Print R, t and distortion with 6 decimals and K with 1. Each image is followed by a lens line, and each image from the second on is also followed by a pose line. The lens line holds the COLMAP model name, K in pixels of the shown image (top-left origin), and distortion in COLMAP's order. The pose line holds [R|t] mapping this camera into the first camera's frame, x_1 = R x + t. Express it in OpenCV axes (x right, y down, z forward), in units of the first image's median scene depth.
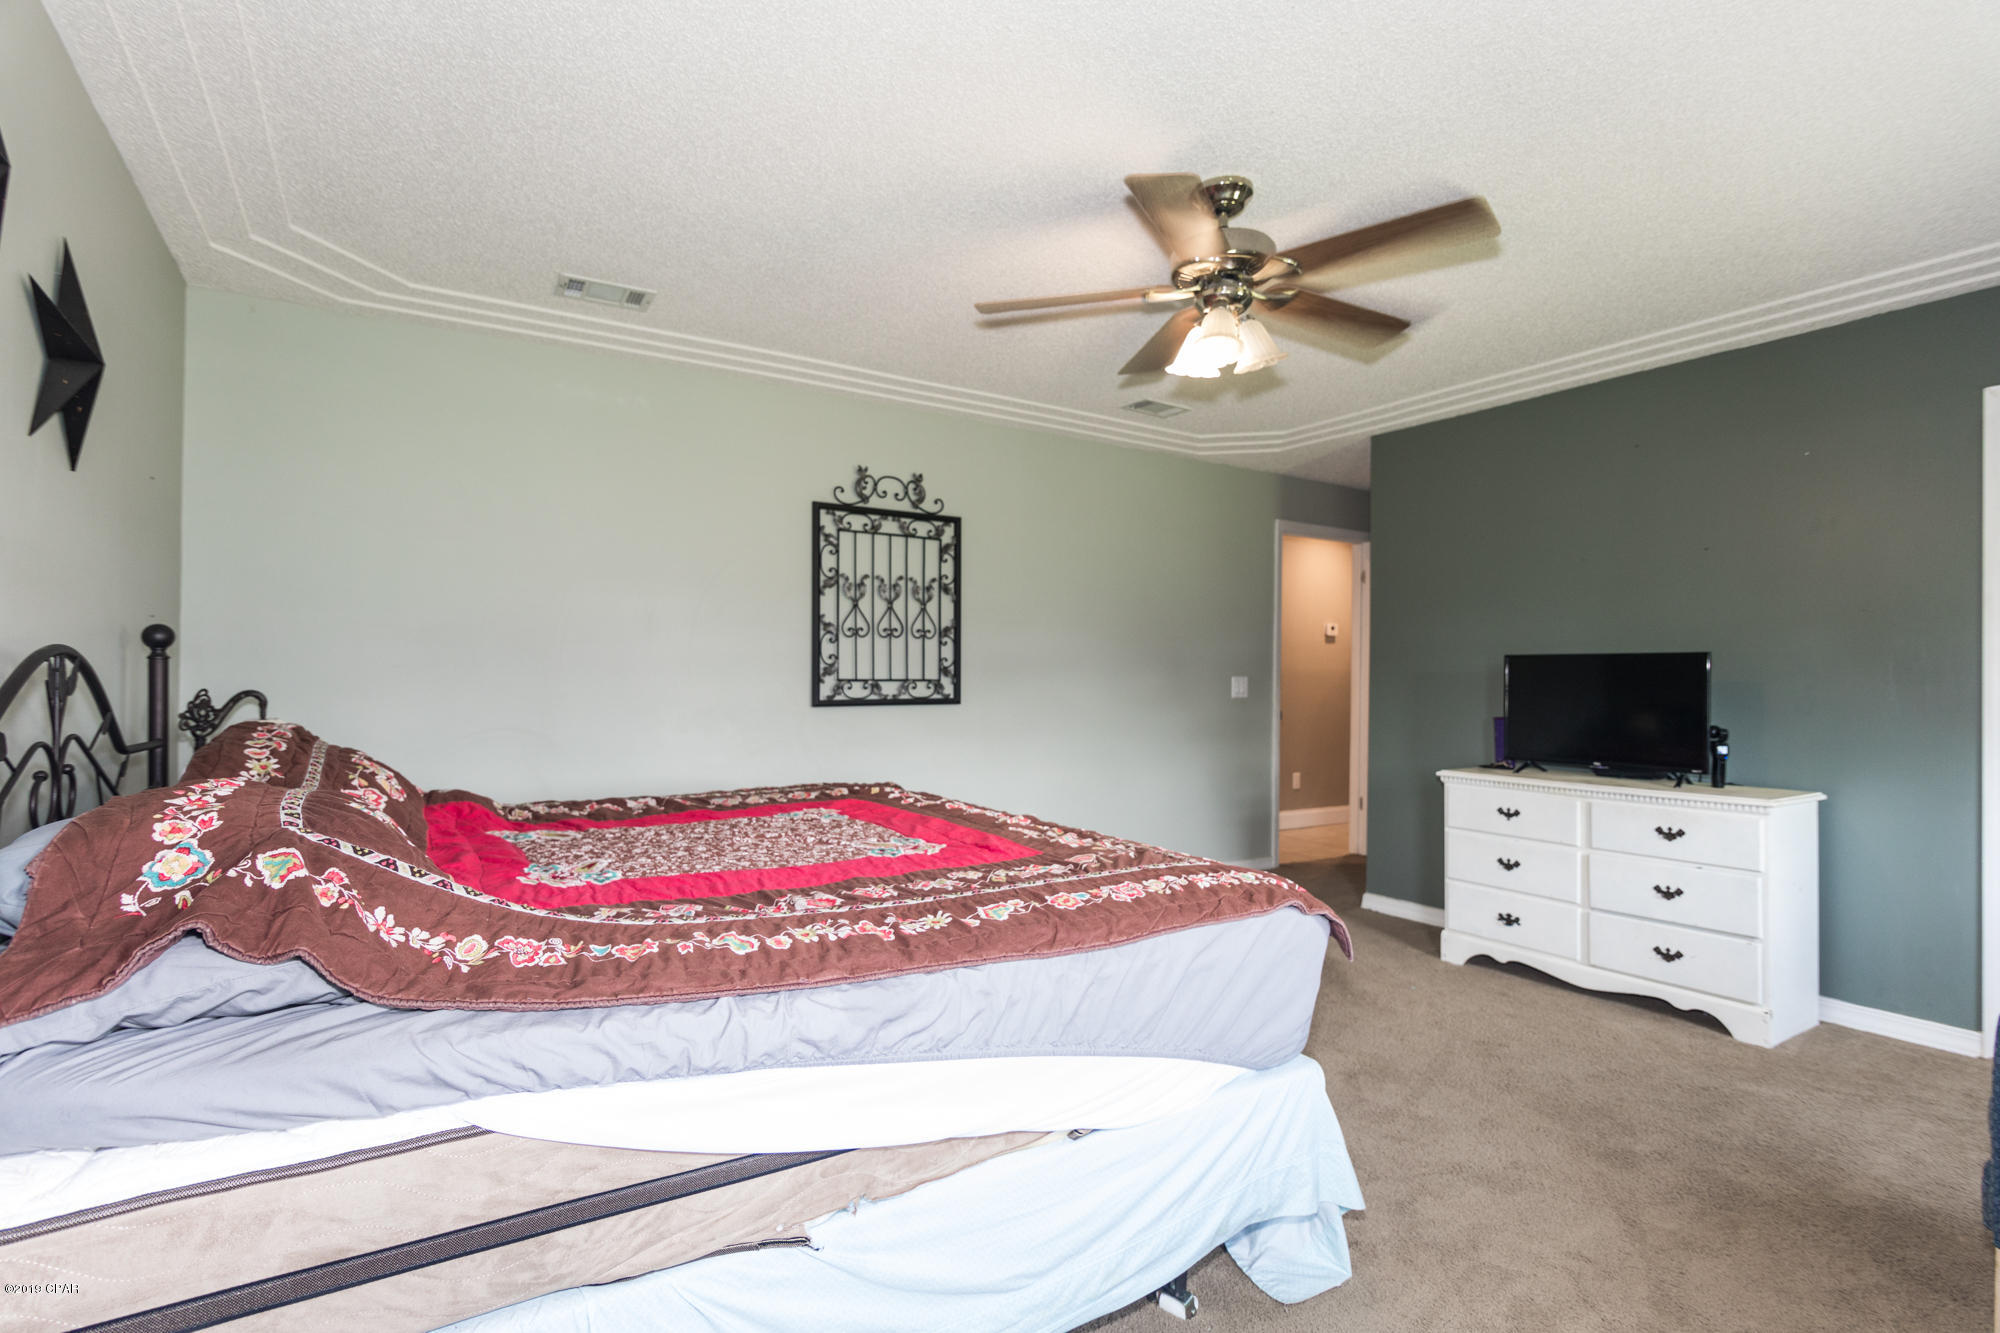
lens RADIAL K [[959.5, 0, 995.8], [0, 959.5, 665.5], [0, 0, 1]] dist [-0.000274, -0.000123]
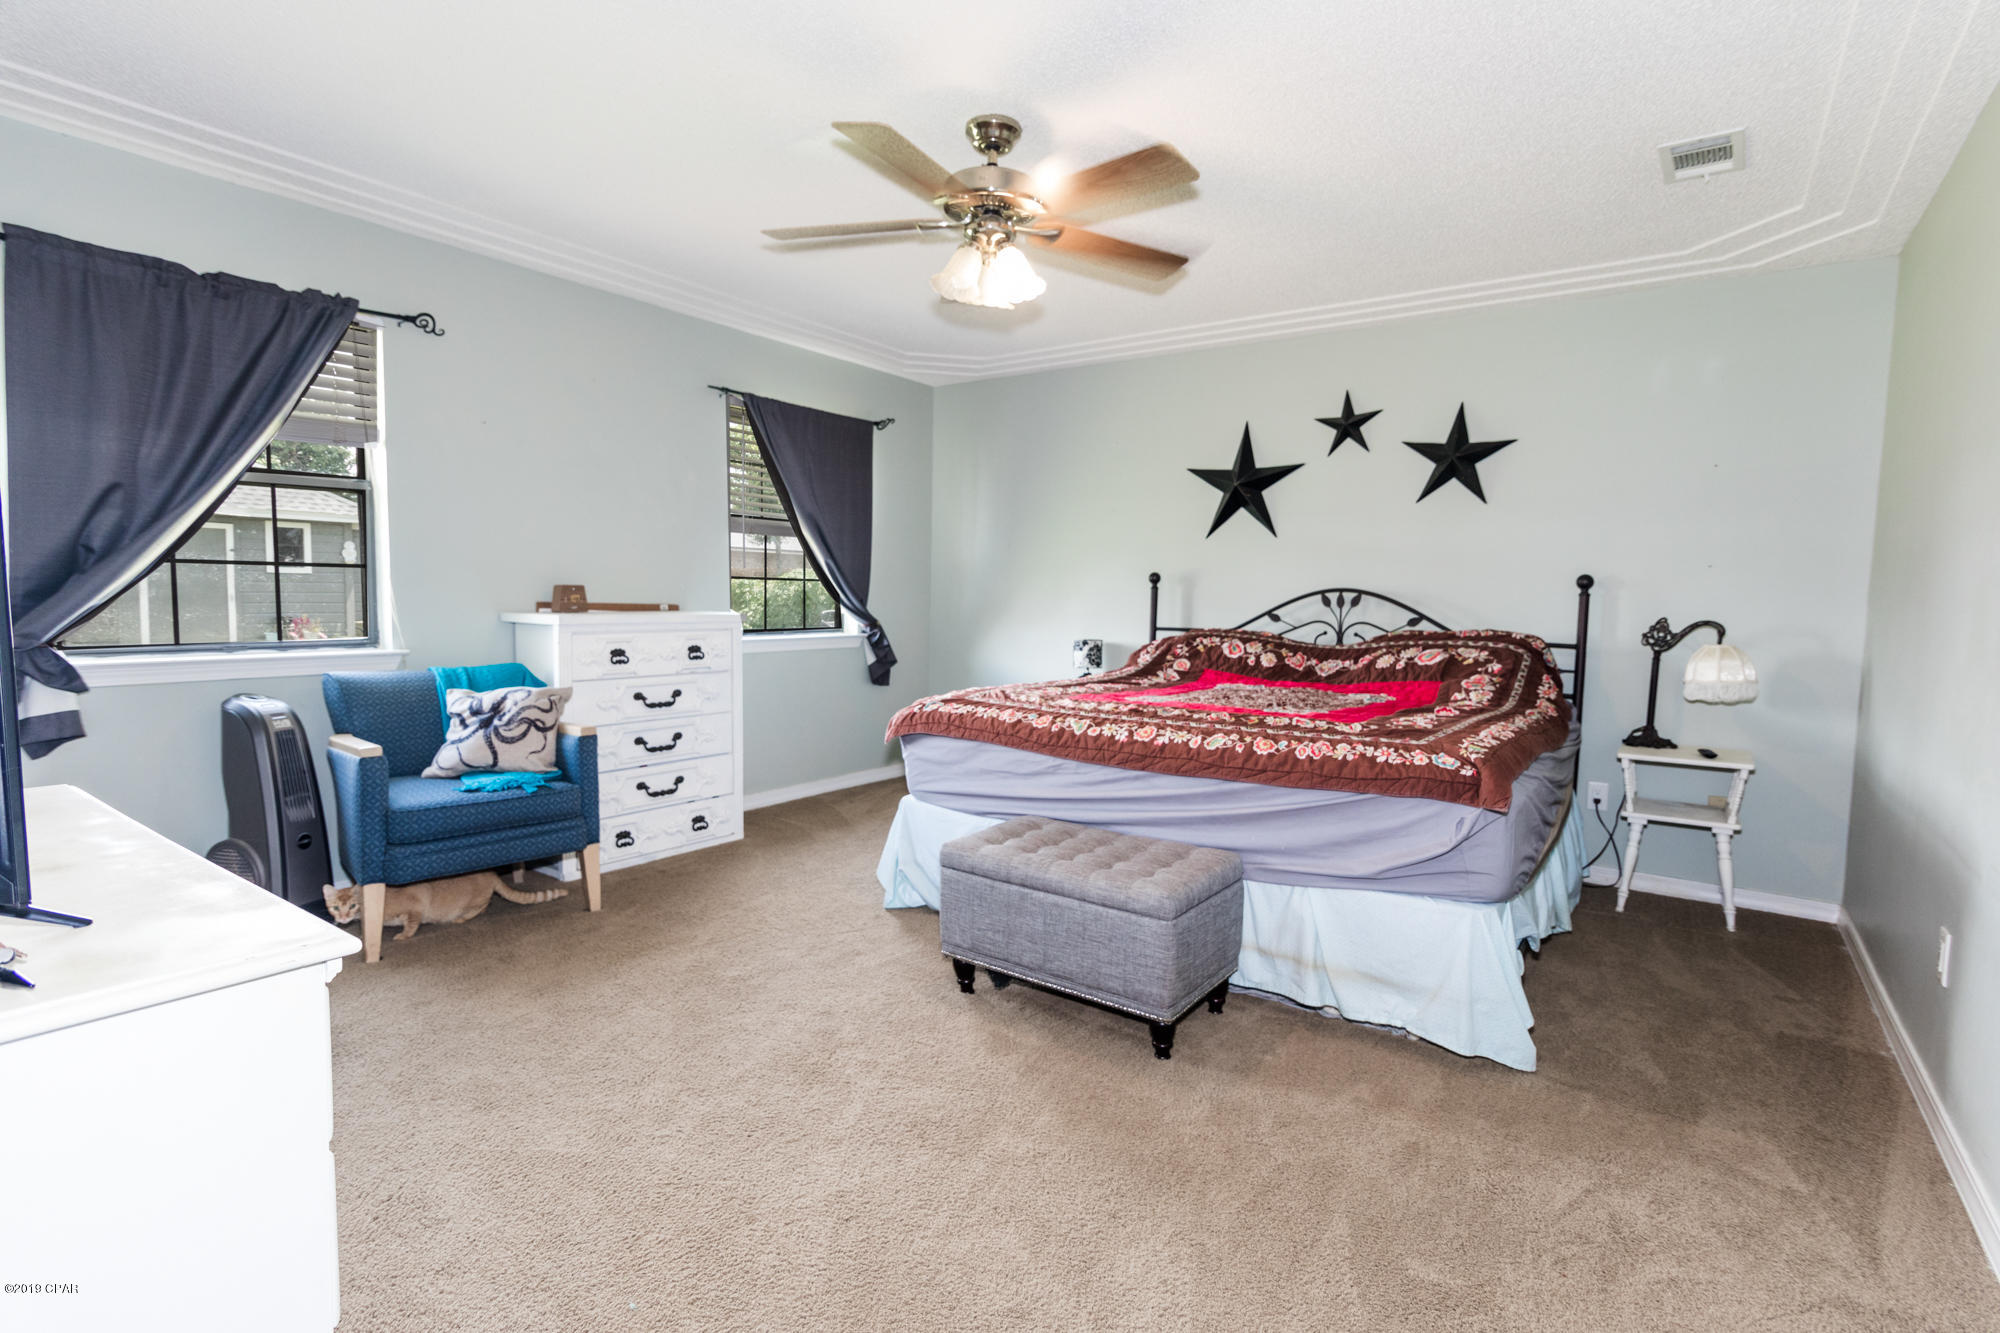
lens RADIAL K [[959.5, 0, 995.8], [0, 959.5, 665.5], [0, 0, 1]] dist [-0.000274, -0.000123]
pose [[-0.929596, 0.002008, -0.368575, 0.367667], [-0.023283, 0.997668, 0.064158, 0.016282], [0.367844, 0.068222, -0.927381, 1.182779]]
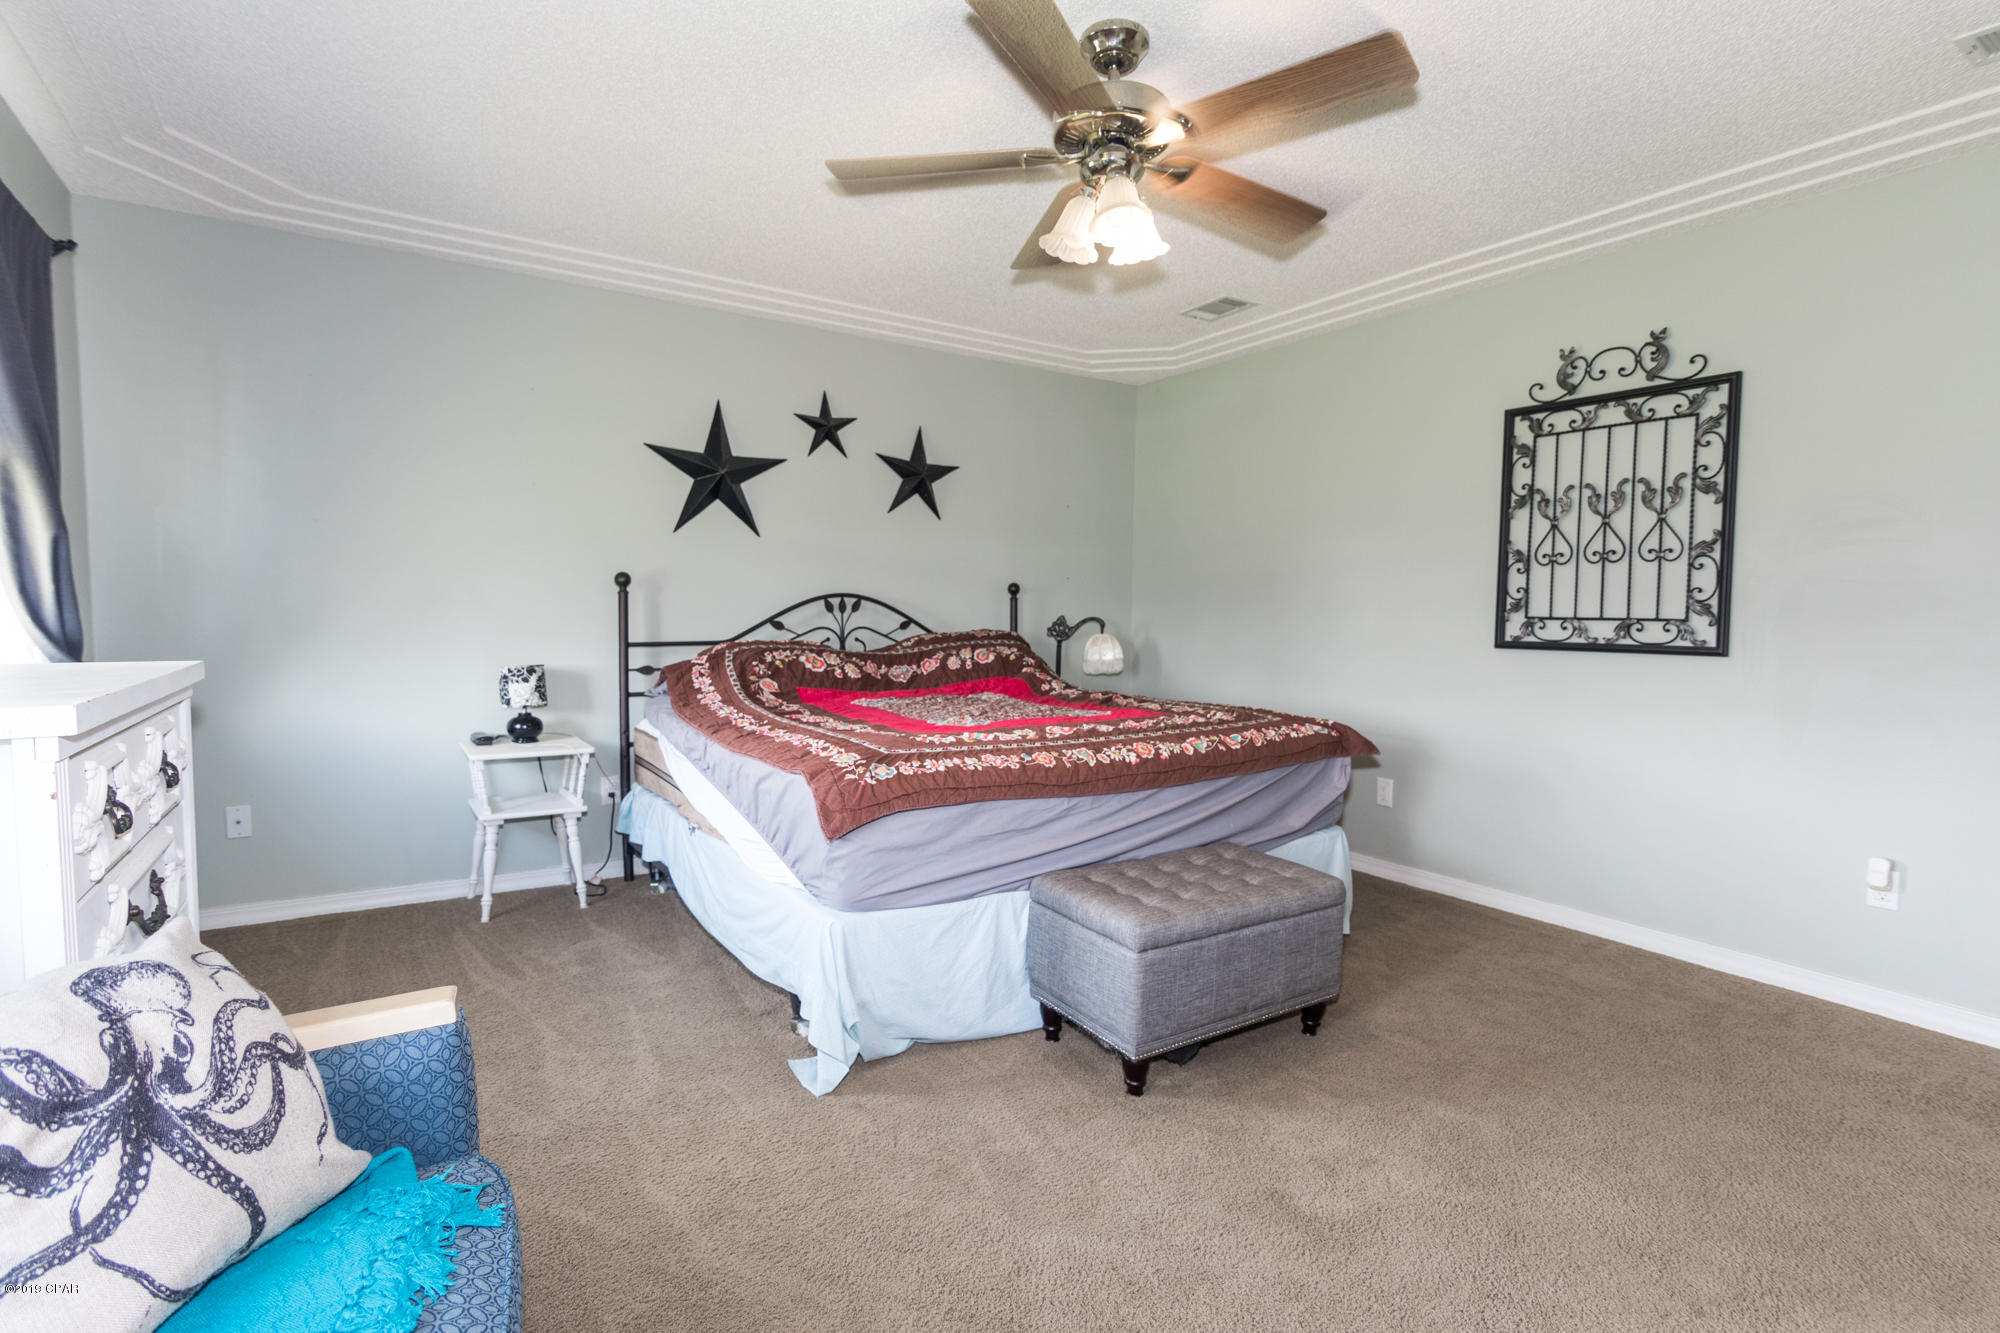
lens RADIAL K [[959.5, 0, 995.8], [0, 959.5, 665.5], [0, 0, 1]] dist [-0.000274, -0.000123]
pose [[0.004770, 0.055472, -0.998449, 0.661335], [-0.001396, 0.998460, 0.055465, 0.010741], [0.999988, 0.001129, 0.004840, 0.520218]]
